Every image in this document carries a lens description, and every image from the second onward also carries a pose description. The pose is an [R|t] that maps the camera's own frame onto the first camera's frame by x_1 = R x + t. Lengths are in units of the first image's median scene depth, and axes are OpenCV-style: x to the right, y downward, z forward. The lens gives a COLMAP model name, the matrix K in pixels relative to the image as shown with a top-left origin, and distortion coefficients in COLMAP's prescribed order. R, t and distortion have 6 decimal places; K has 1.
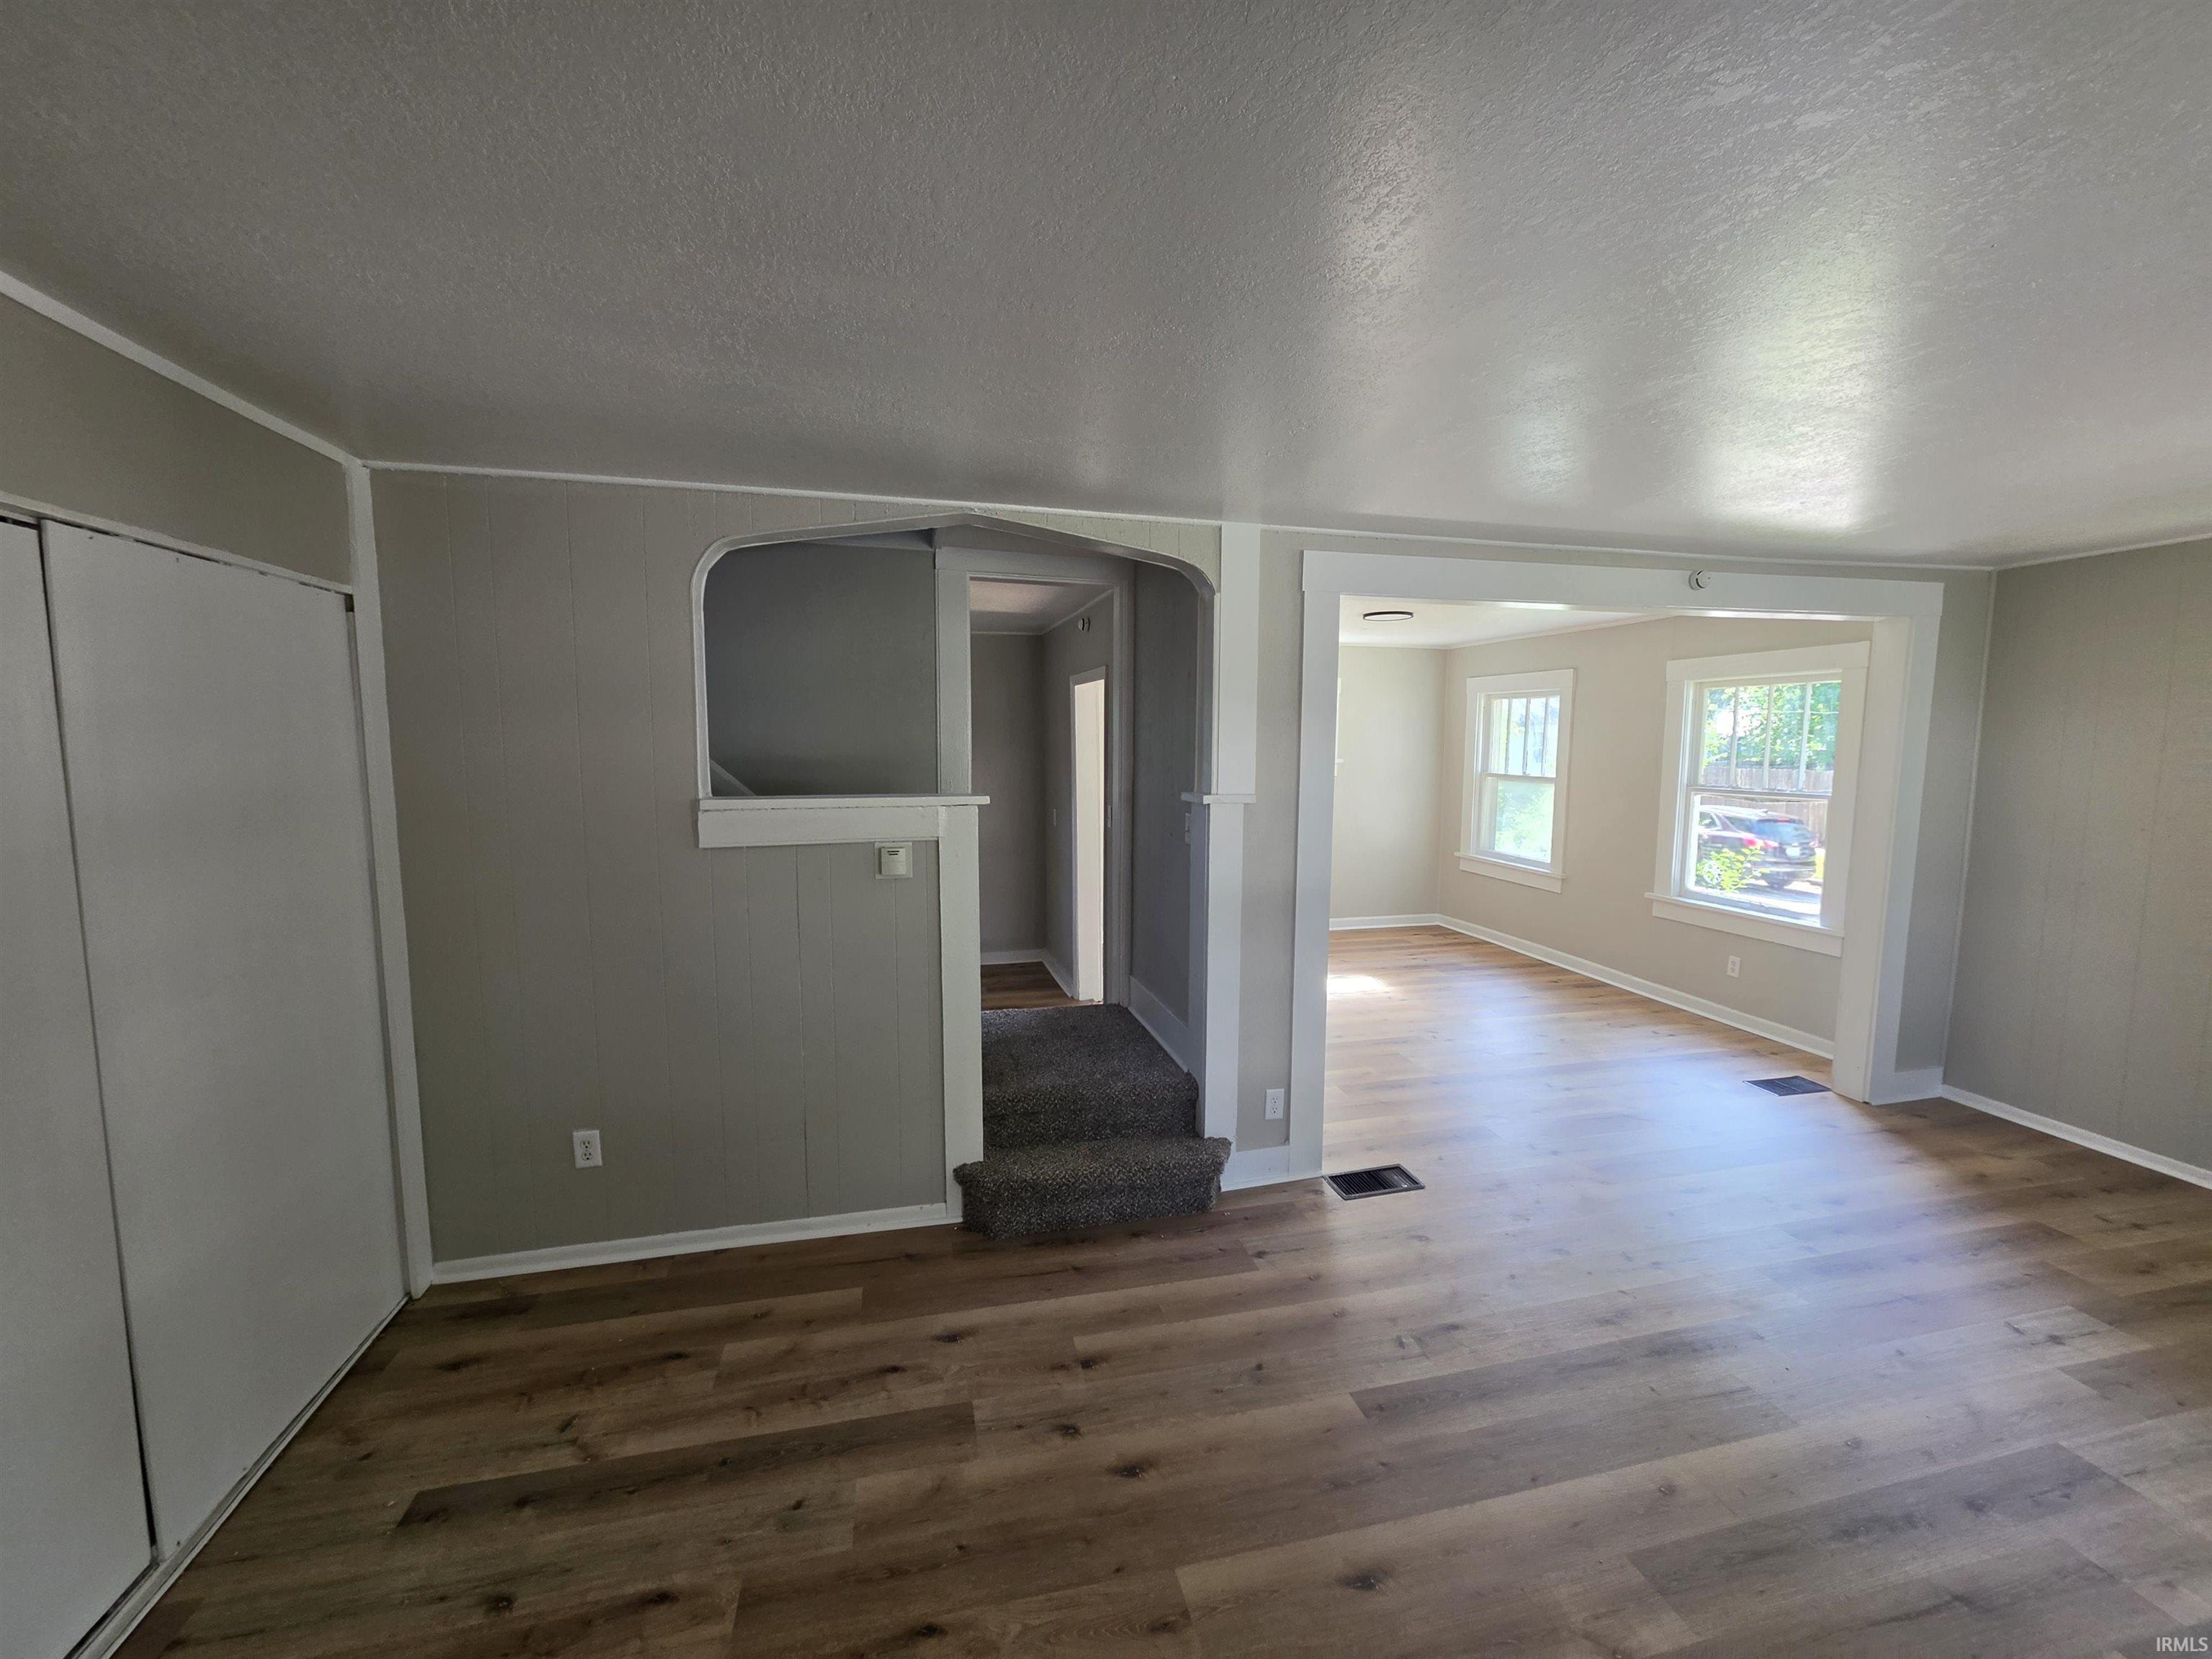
lens RADIAL K [[892.8, 0, 1102.7], [0, 892.8, 827.5], [0, 0, 1]] dist [-0.004849, 0.002045]
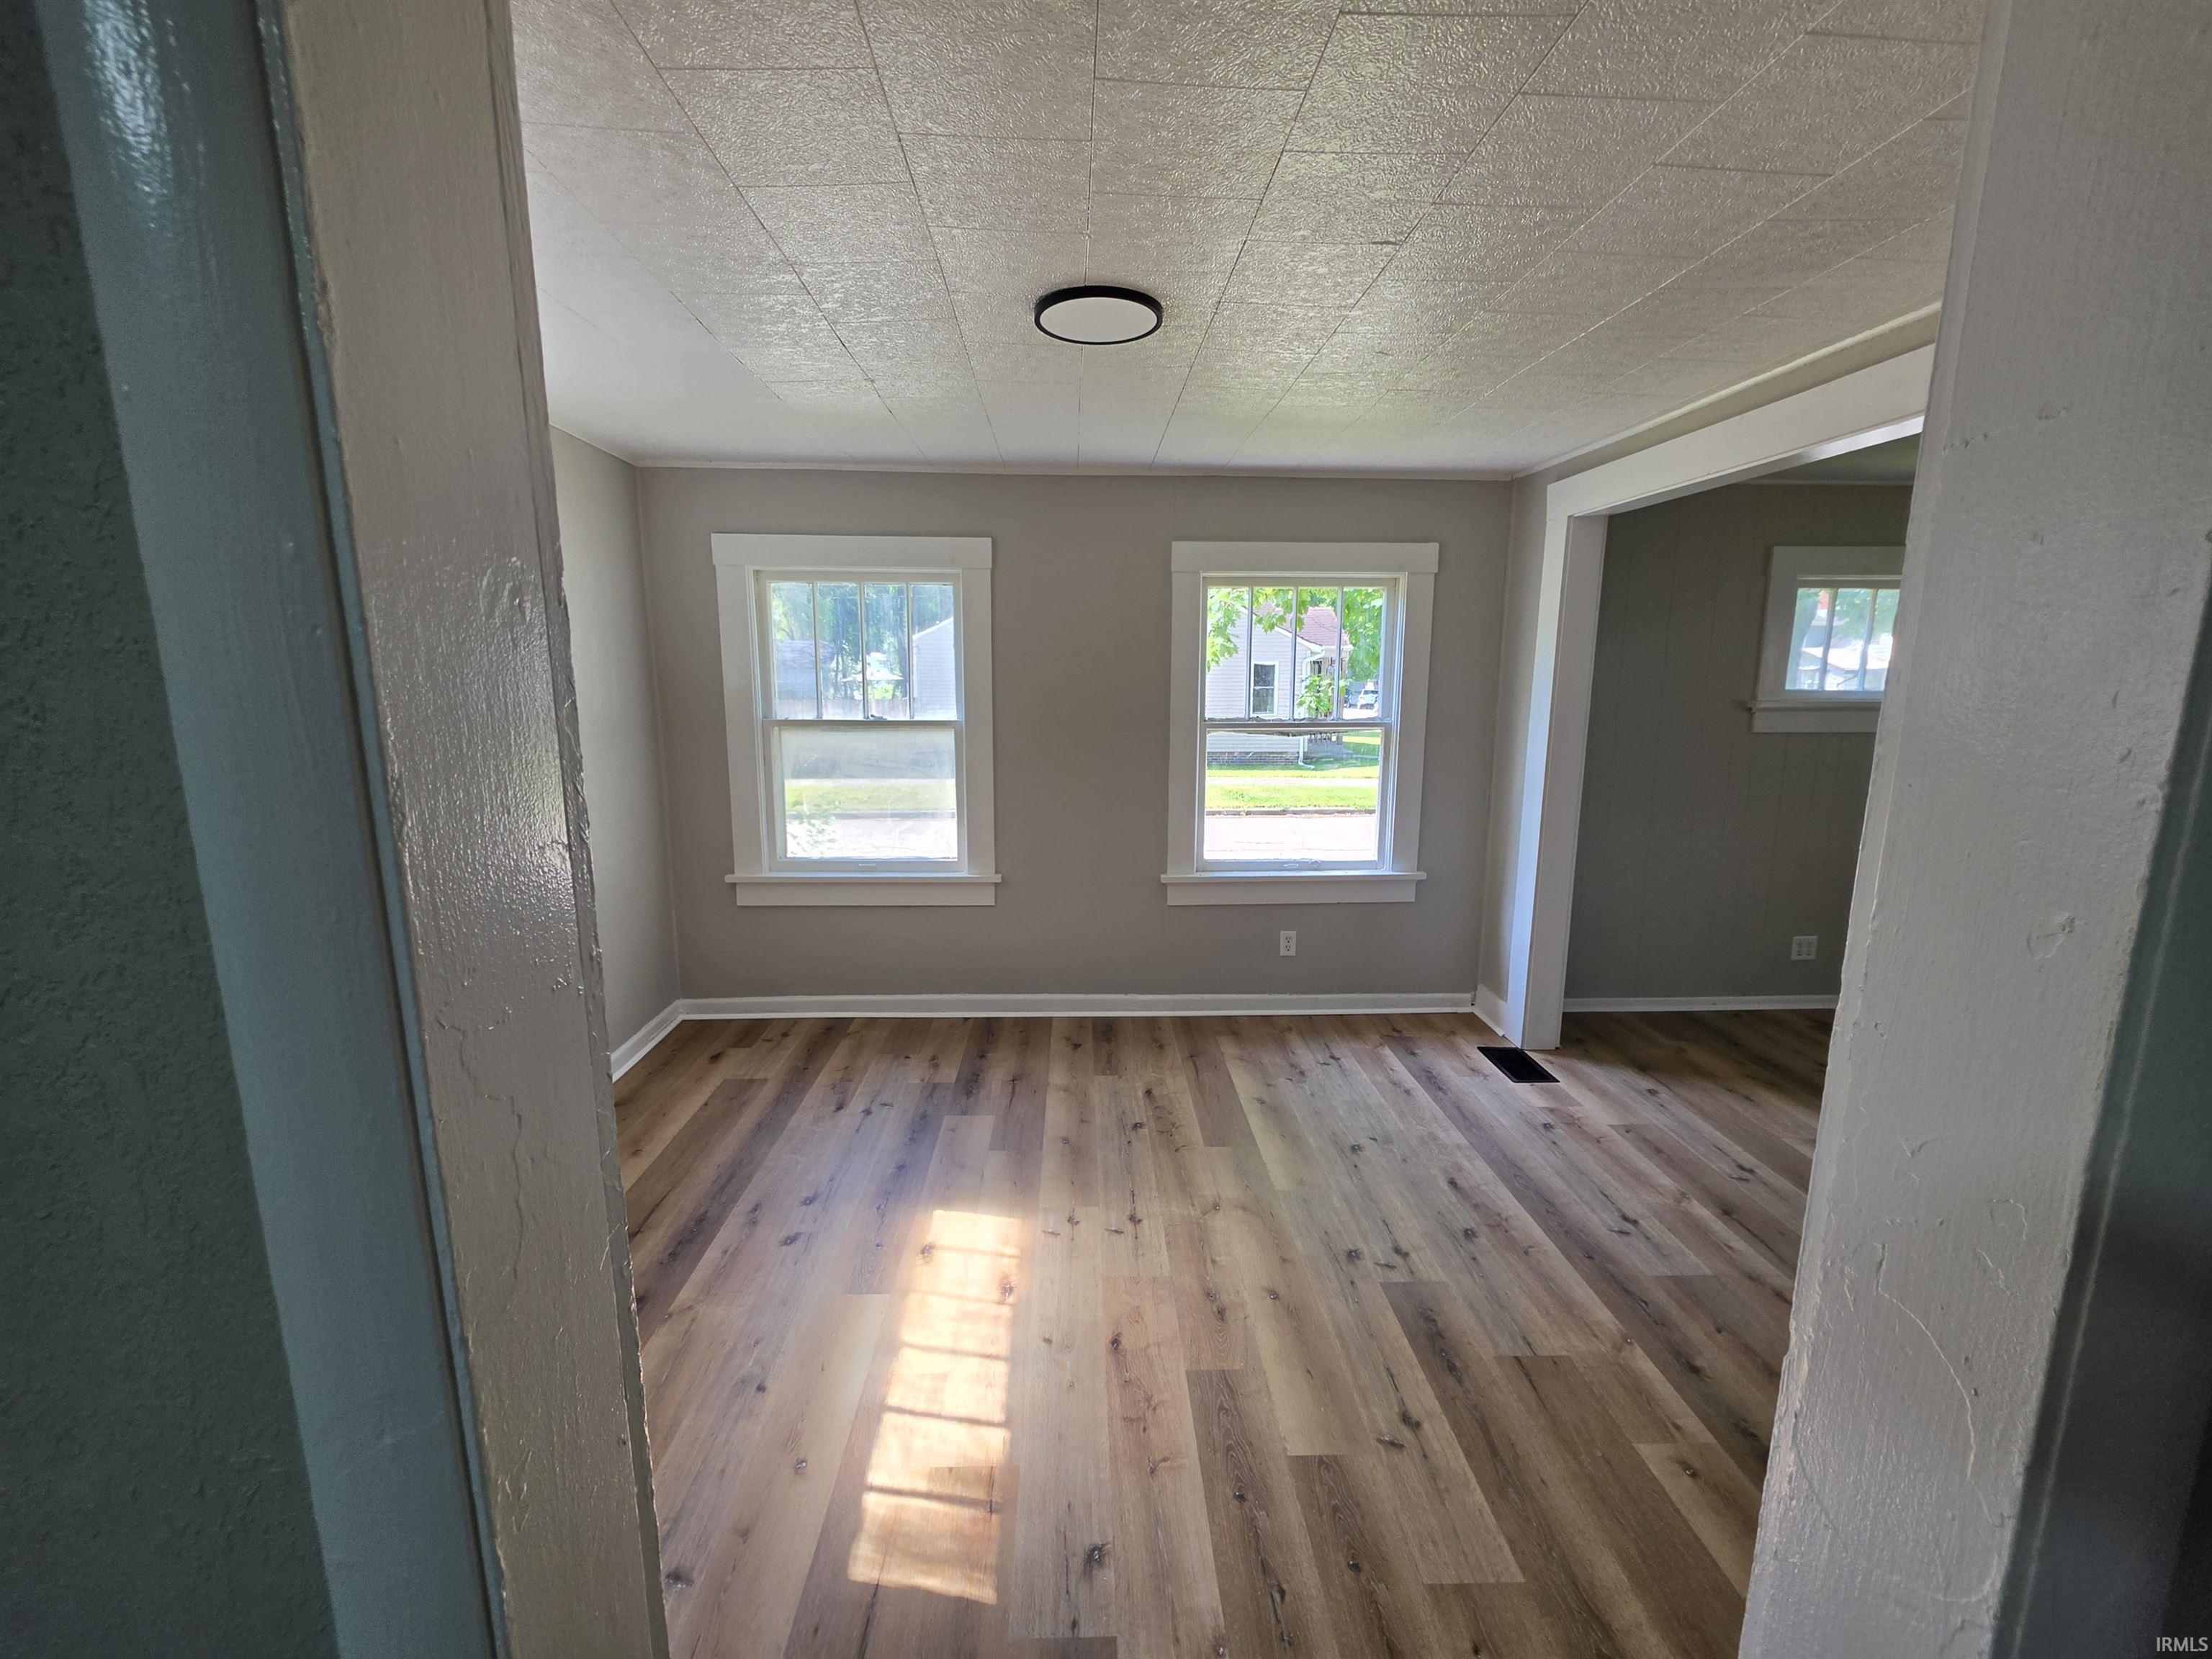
lens RADIAL K [[892.8, 0, 1100.3], [0, 892.8, 821.7], [0, 0, 1]] dist [-0.004849, 0.002045]
pose [[0.204864, -0.160568, 0.965530, -0.142952], [0.096639, 0.984951, 0.143293, -0.138796], [-0.974008, 0.063952, 0.217298, 1.622826]]
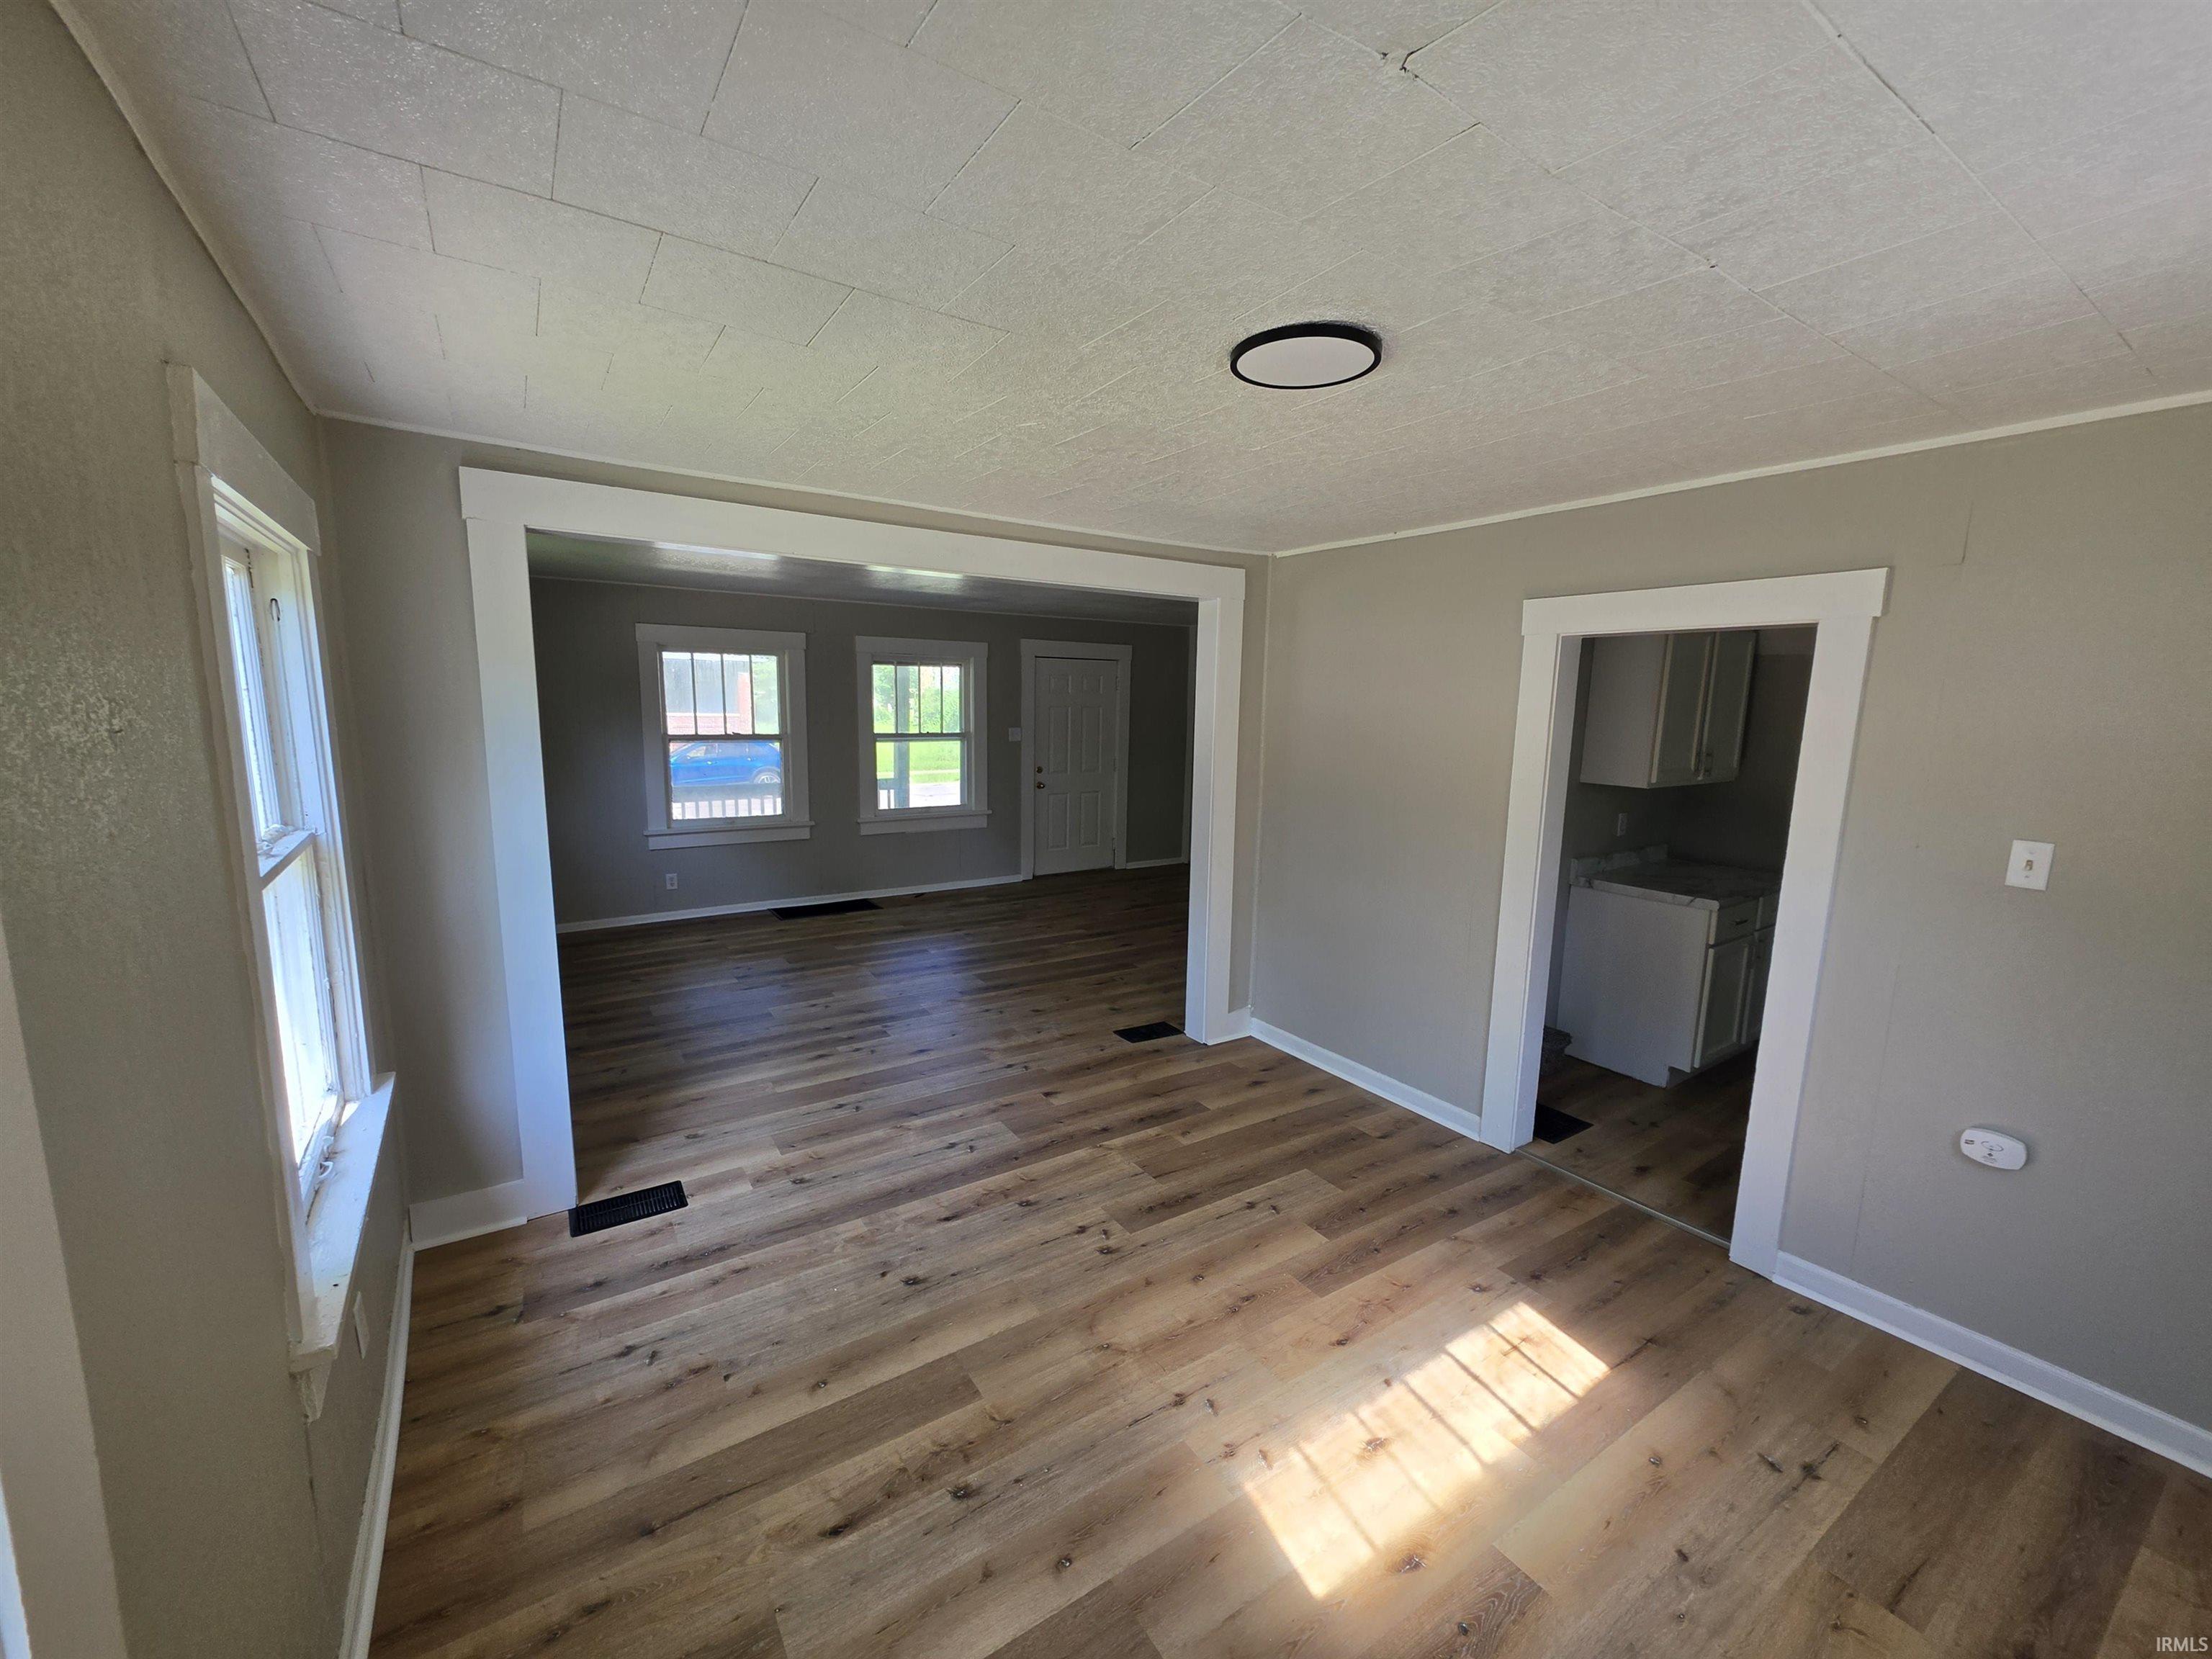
lens RADIAL K [[892.8, 0, 1100.7], [0, 892.8, 837.0], [0, 0, 1]] dist [-0.004849, 0.002045]
pose [[-0.942260, 0.038206, -0.332694, 0.876663], [-0.050651, 0.965781, 0.254365, -0.253034], [0.331028, 0.256529, -0.908082, 2.294935]]
